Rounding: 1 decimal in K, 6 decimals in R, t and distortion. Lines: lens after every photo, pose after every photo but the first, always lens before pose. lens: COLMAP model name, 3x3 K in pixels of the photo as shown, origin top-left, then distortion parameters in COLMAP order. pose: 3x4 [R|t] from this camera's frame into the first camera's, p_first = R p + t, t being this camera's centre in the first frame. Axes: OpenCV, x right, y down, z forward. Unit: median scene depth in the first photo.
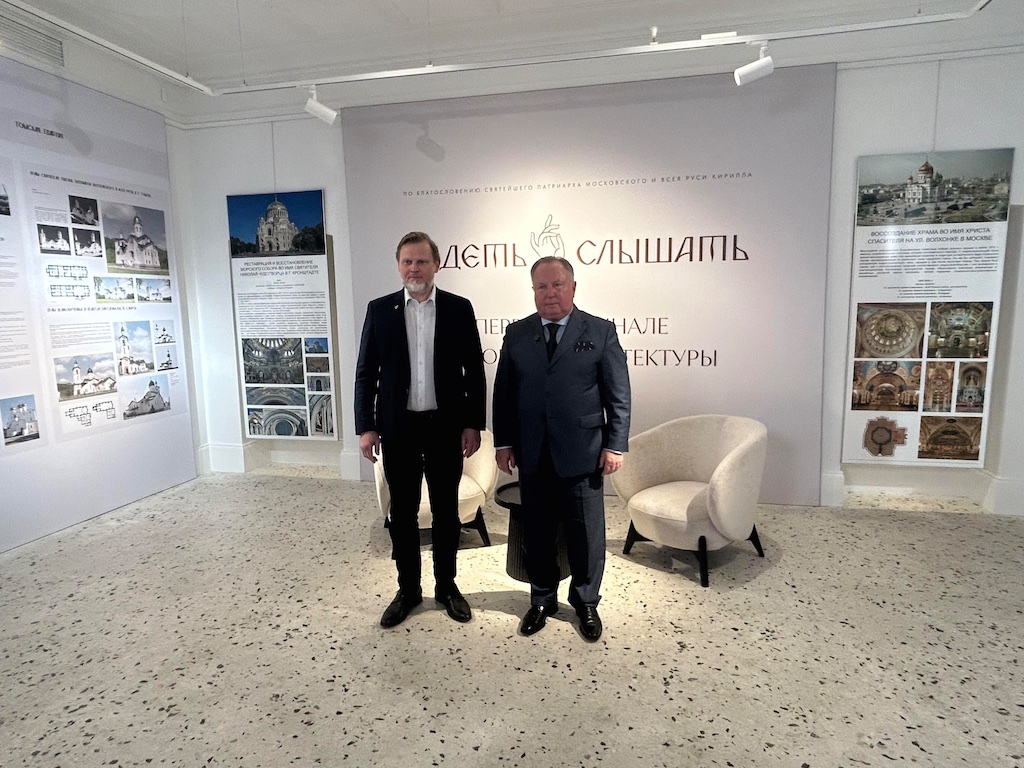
lens RADIAL K [[618.2, 0, 509.9], [0, 618.2, 384.2], [0, 0, 1]] dist [-0.016821, 0.013536]
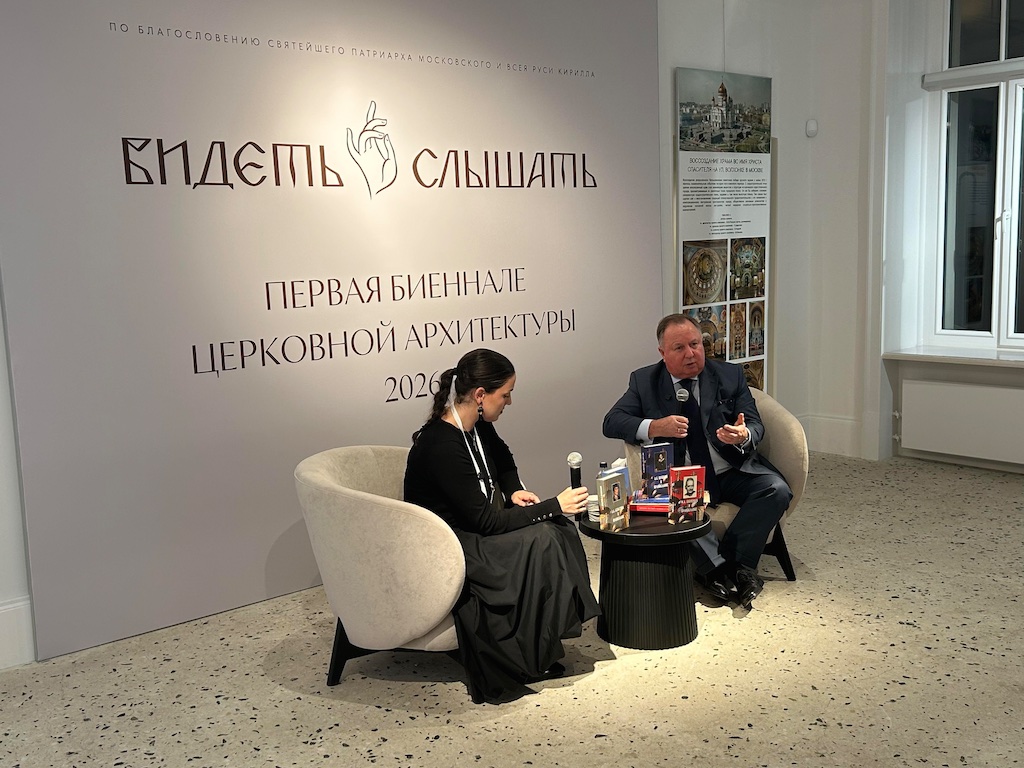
lens RADIAL K [[1083.4, 0, 501.5], [0, 1083.4, 383.2], [0, 0, 1]] dist [0.053514, 0.000000]
pose [[0.591142, -0.115952, 0.798189, -0.796119], [0.132241, 0.990154, 0.045901, -0.039435], [-0.795653, 0.078419, 0.600656, 0.313525]]
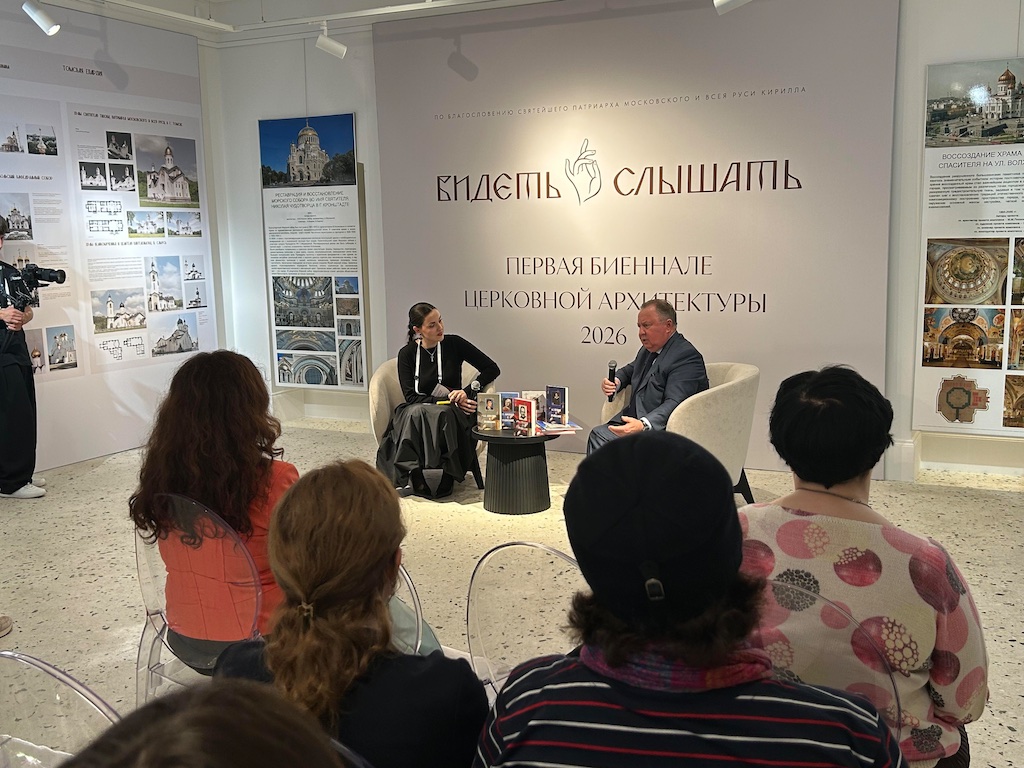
lens RADIAL K [[999.1, 0, 522.2], [0, 999.1, 392.9], [0, 0, 1]] dist [0.024624, 0.000000]
pose [[0.974069, 0.035457, -0.223455, 0.336343], [-0.029386, 0.999105, 0.030436, 0.053633], [0.224334, -0.023080, 0.974239, -0.469666]]
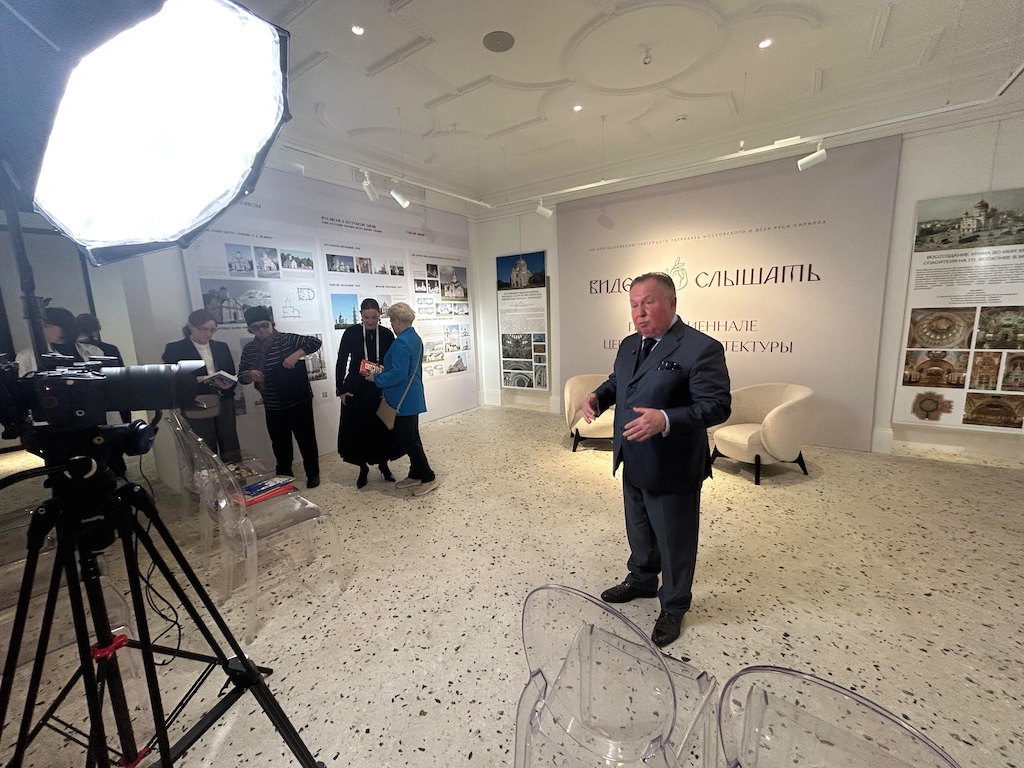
lens RADIAL K [[411.4, 0, 514.9], [0, 411.4, 382.9], [0, 0, 1]] dist [0.004203, -0.001472]
pose [[0.932052, 0.044254, -0.359612, 0.073553], [-0.029119, 0.998451, 0.047400, 0.017408], [0.361153, -0.033708, 0.931897, -0.191101]]
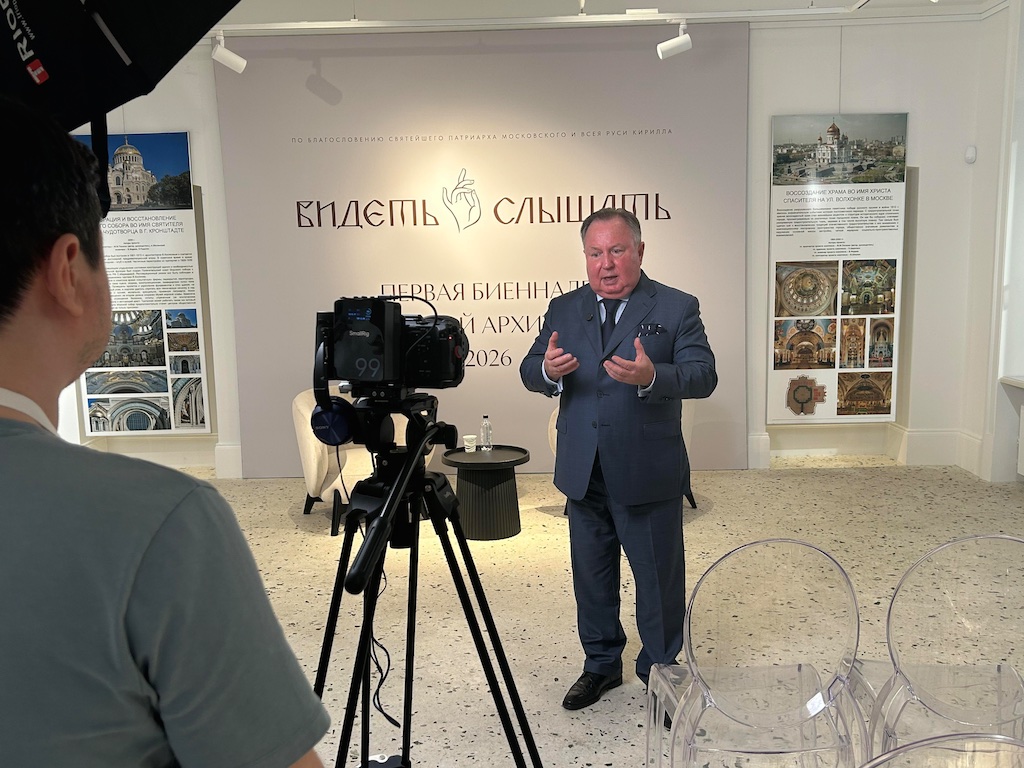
lens RADIAL K [[946.9, 0, 507.2], [0, 946.9, 387.5], [0, 0, 1]] dist [0.047474, 0.000000]
pose [[0.977948, -0.036301, 0.205669, -0.187524], [0.035938, 0.999339, 0.005503, 0.047489], [-0.205733, 0.002009, 0.978606, -0.421974]]
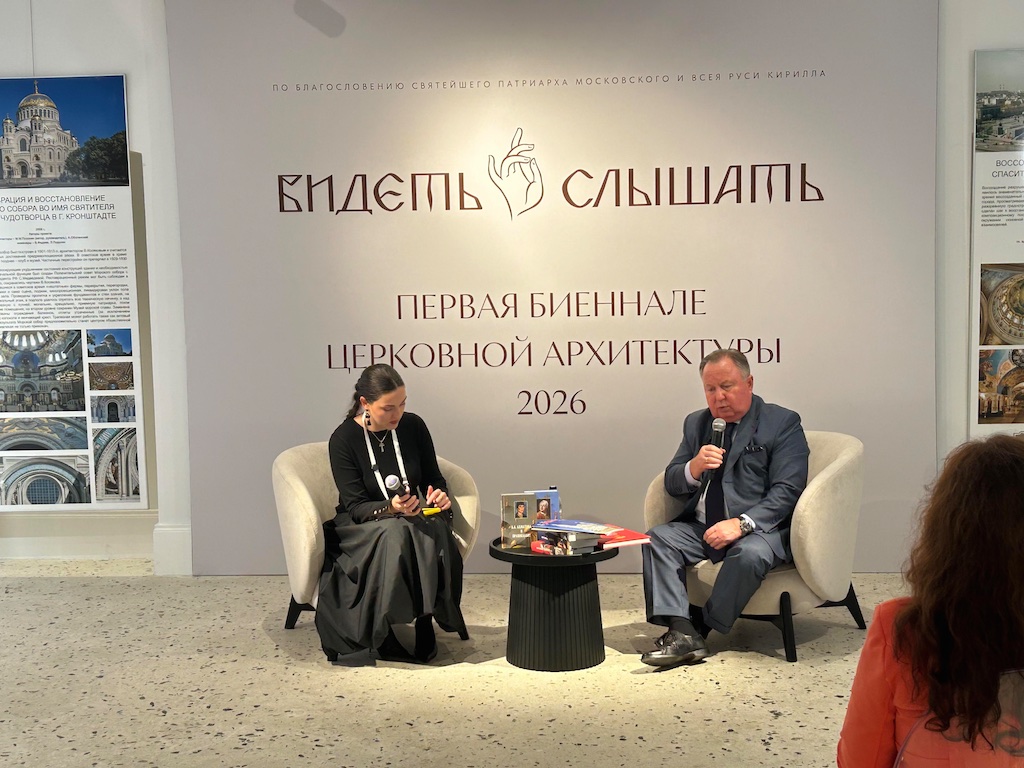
lens RADIAL K [[1420.4, 0, 499.7], [0, 1420.4, 388.1], [0, 0, 1]] dist [0.076584, 0.000000]
pose [[0.985307, -0.021069, 0.169486, -0.224356], [0.027411, 0.999006, -0.035166, 0.044701], [-0.168577, 0.039295, 0.984905, -0.454003]]
